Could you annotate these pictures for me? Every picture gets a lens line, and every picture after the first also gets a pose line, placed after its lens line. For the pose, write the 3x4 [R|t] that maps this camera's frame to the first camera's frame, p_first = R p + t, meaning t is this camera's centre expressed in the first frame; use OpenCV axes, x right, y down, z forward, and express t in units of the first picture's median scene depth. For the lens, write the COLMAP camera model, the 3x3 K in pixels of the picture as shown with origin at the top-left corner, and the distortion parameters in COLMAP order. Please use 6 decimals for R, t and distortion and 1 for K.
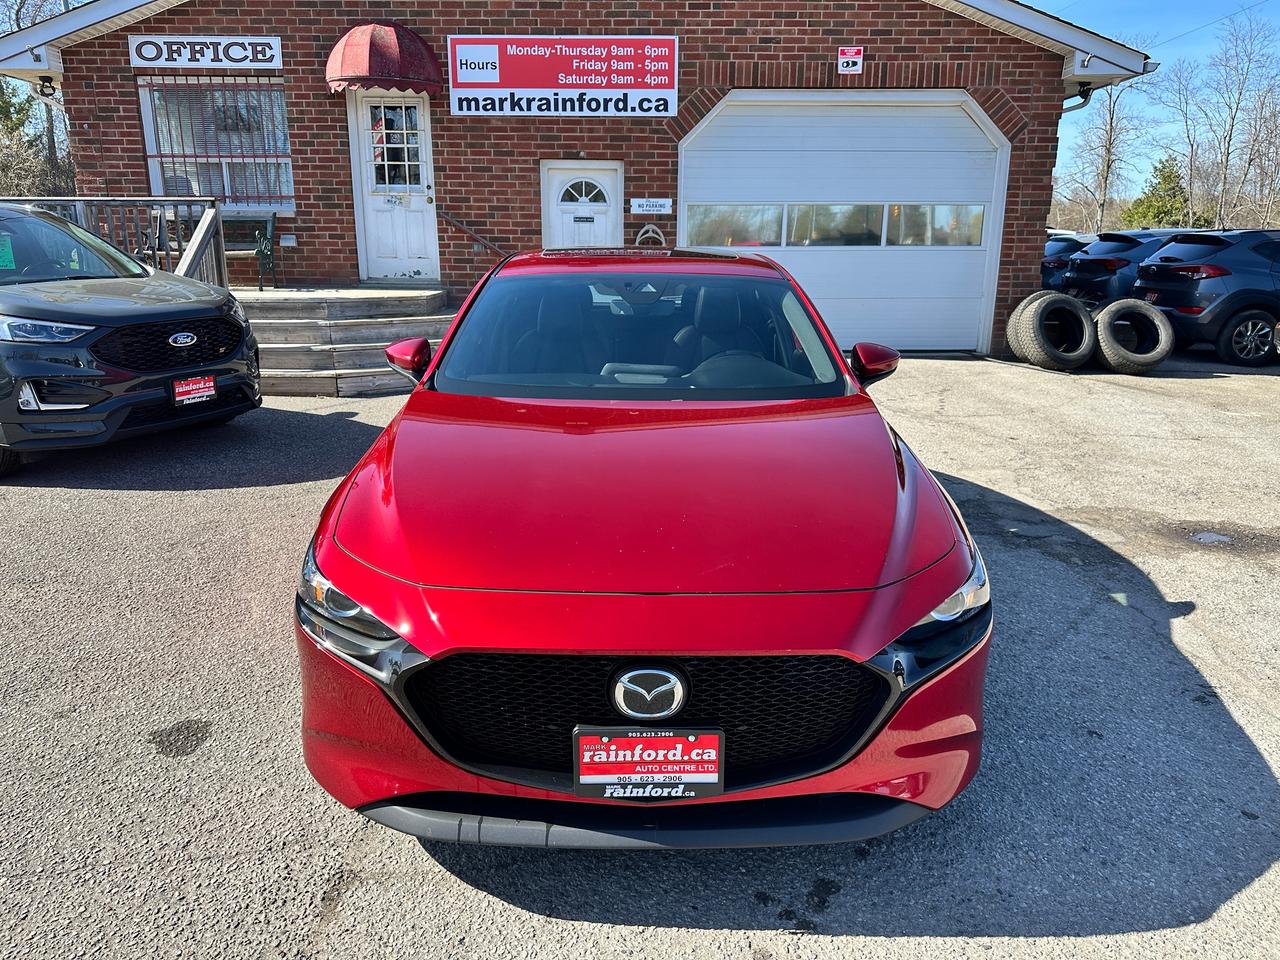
lens RADIAL K [[909.7, 0, 640.0], [0, 909.7, 480.0], [0, 0, 1]] dist [-0.002614, 0.001855]
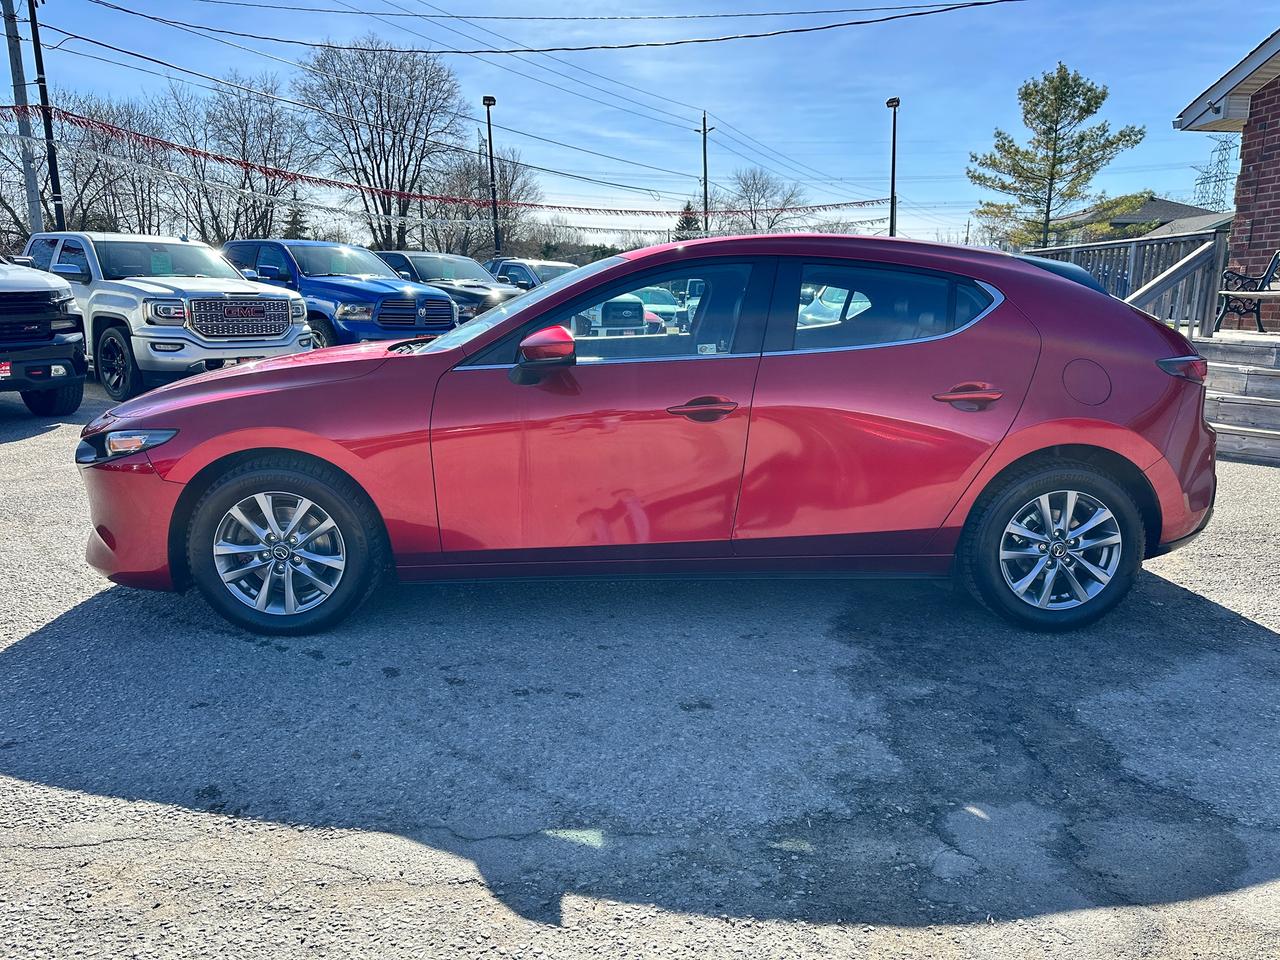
lens RADIAL K [[909.7, 0, 640.0], [0, 909.7, 480.0], [0, 0, 1]] dist [-0.002614, 0.001855]
pose [[0.001045, 0.181789, -0.983337, 0.786435], [-0.263703, 0.948581, 0.175083, -0.126775], [0.964603, 0.259126, 0.048930, 0.752328]]
